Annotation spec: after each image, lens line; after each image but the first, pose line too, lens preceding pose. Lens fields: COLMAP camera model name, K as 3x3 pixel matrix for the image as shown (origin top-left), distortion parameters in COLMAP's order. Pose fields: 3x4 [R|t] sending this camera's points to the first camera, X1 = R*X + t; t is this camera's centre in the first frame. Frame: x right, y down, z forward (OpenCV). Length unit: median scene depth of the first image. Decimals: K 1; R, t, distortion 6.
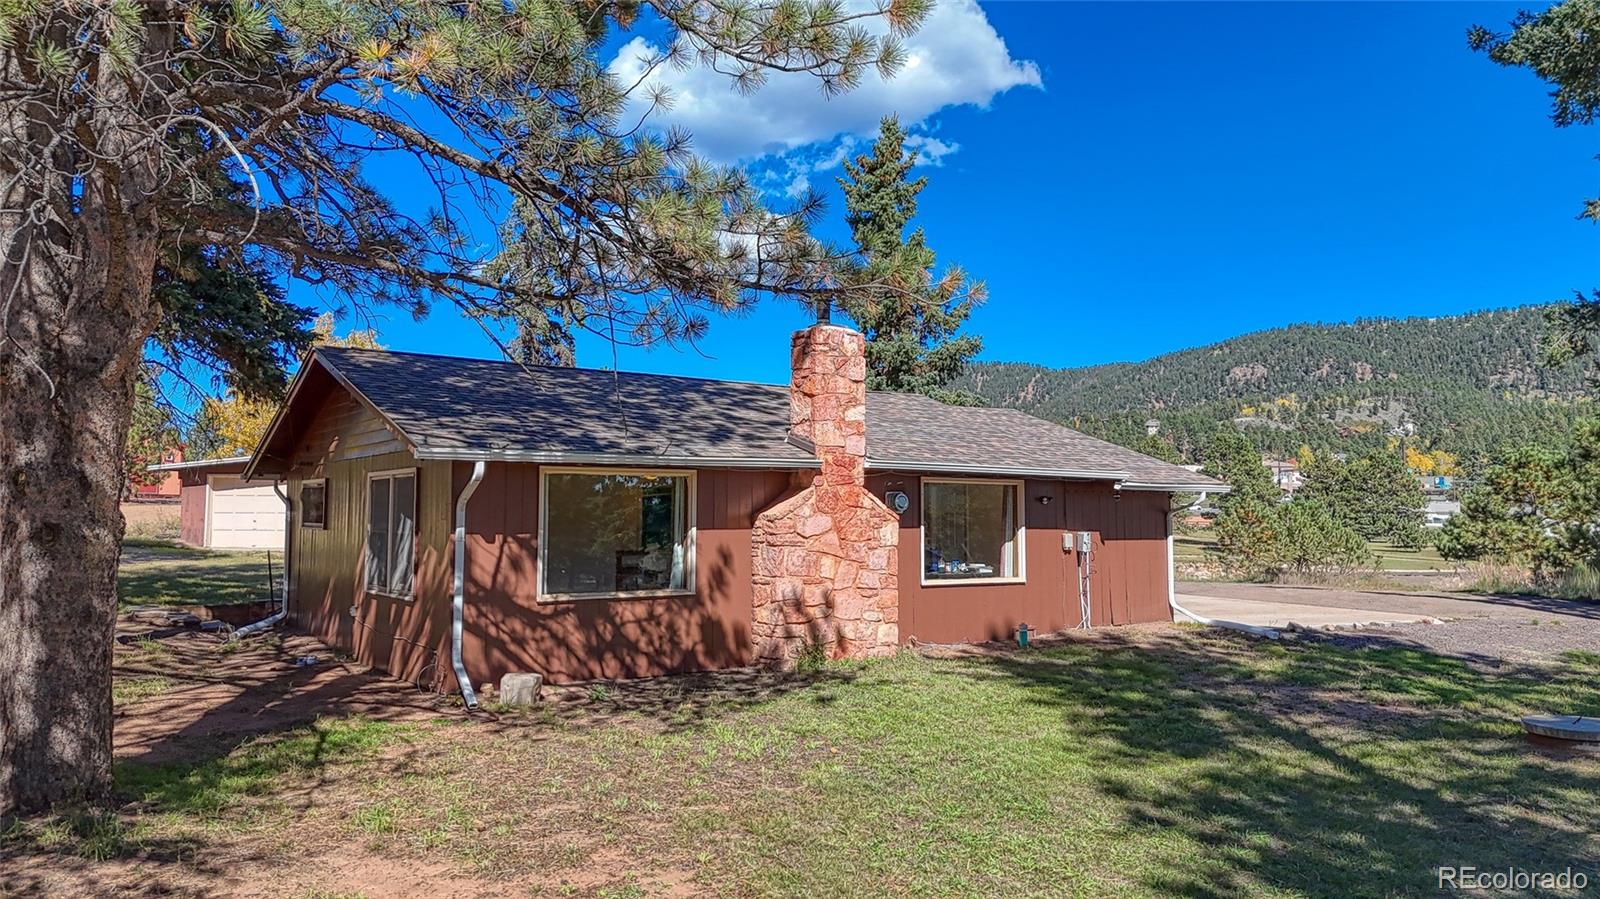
lens RADIAL K [[1181.0, 0, 804.7], [0, 1181.0, 443.9], [0, 0, 1]] dist [0.067968, -0.060682]
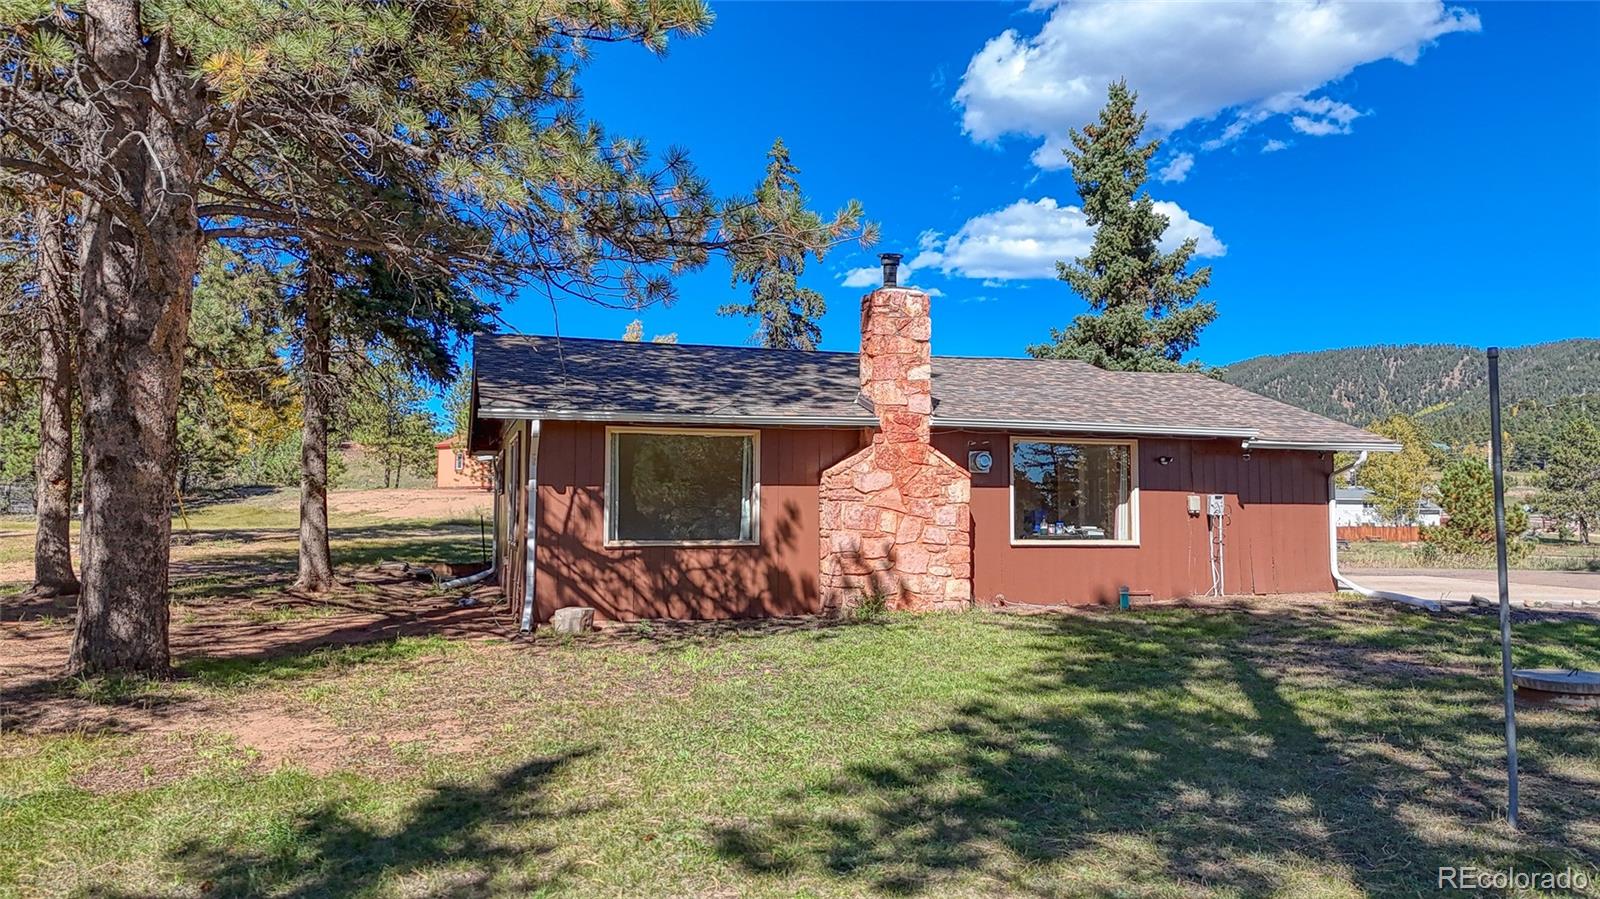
lens RADIAL K [[1181.0, 0, 800.5], [0, 1181.0, 446.8], [0, 0, 1]] dist [0.067968, -0.060682]
pose [[0.950818, -0.018135, -0.309218, 0.259062], [0.018641, 0.999825, -0.001320, 0.037752], [0.309188, -0.004509, 0.950990, -0.005386]]
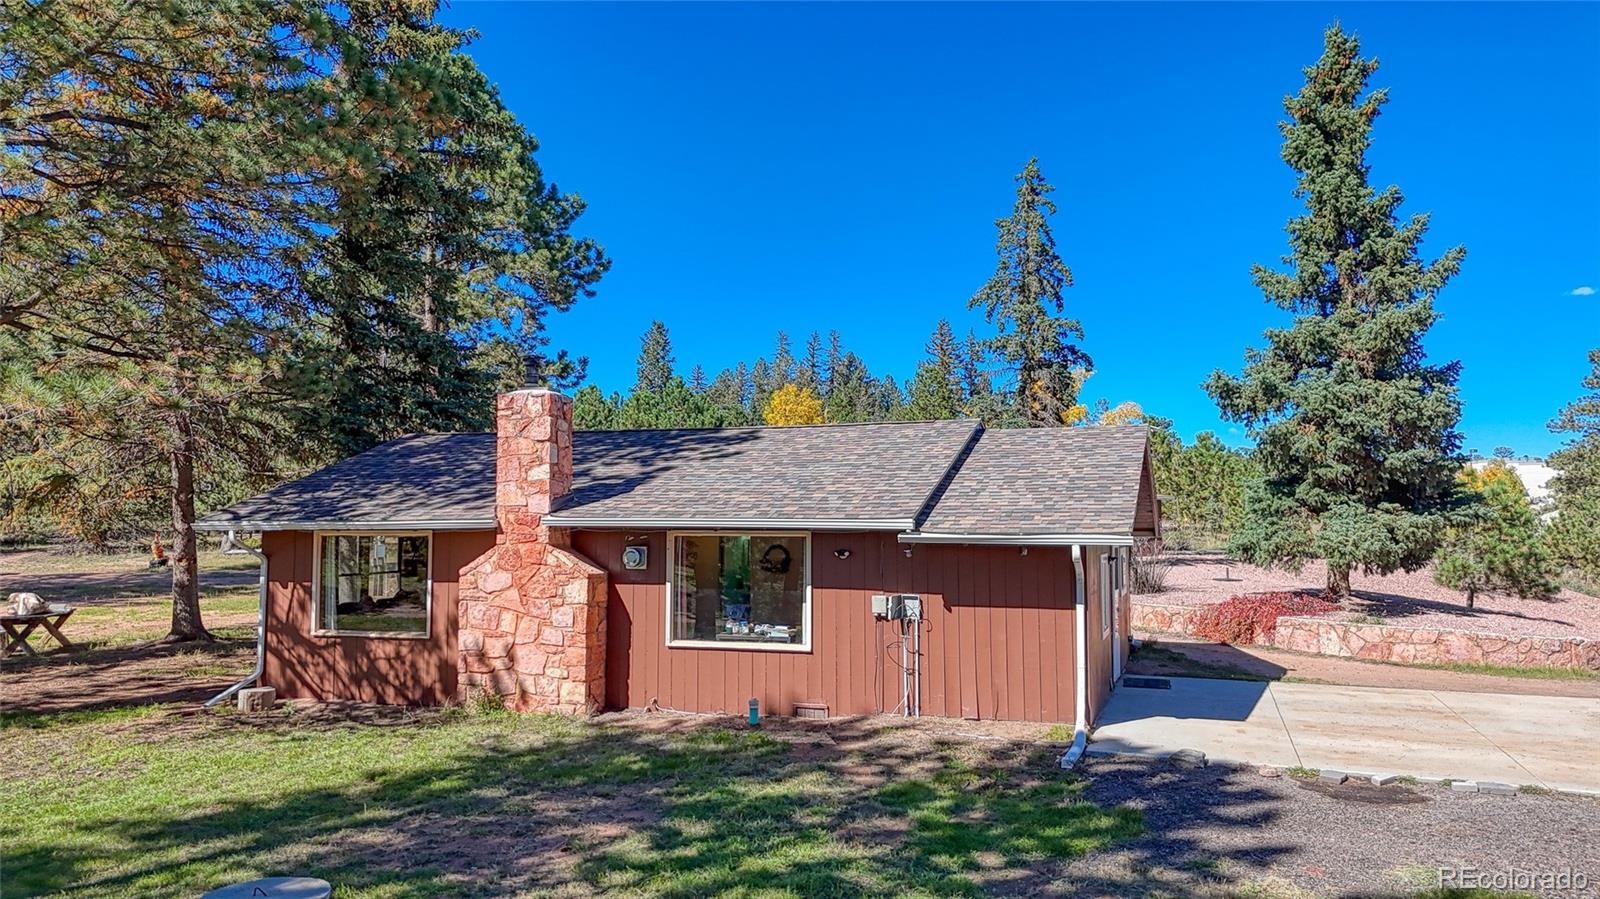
lens RADIAL K [[1181.0, 0, 801.3], [0, 1181.0, 448.0], [0, 0, 1]] dist [0.067968, -0.060682]
pose [[0.598389, -0.051559, -0.799545, 0.994465], [0.050548, 0.998369, -0.026550, -0.007971], [0.799610, -0.024529, 0.600019, 0.565526]]
